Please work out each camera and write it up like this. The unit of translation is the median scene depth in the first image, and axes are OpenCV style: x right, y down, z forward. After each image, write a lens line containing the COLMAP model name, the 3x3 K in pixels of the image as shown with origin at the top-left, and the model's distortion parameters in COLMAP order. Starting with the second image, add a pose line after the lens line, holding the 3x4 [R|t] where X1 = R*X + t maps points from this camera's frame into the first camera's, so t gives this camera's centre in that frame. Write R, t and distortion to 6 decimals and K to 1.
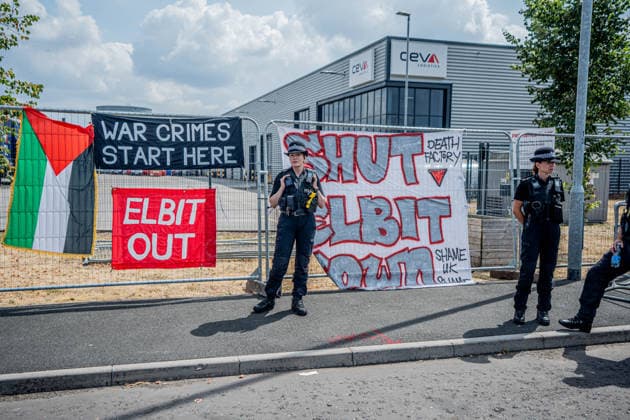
lens RADIAL K [[599.0, 0, 320.9], [0, 599.0, 207.6], [0, 0, 1]] dist [0.071053, 0.000000]
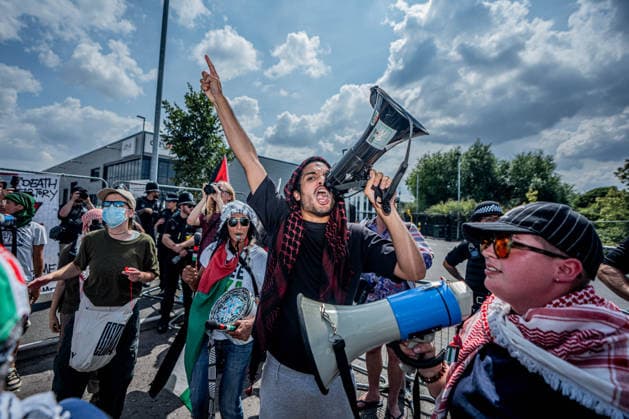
lens RADIAL K [[296.0, 0, 298.4], [0, 296.0, 207.4], [0, 0, 1]] dist [-0.034005, 0.005420]
pose [[0.869676, 0.034719, 0.492401, 0.444898], [-0.001356, 0.997688, -0.067951, -0.015124], [-0.493622, 0.058428, 0.867712, 0.220915]]
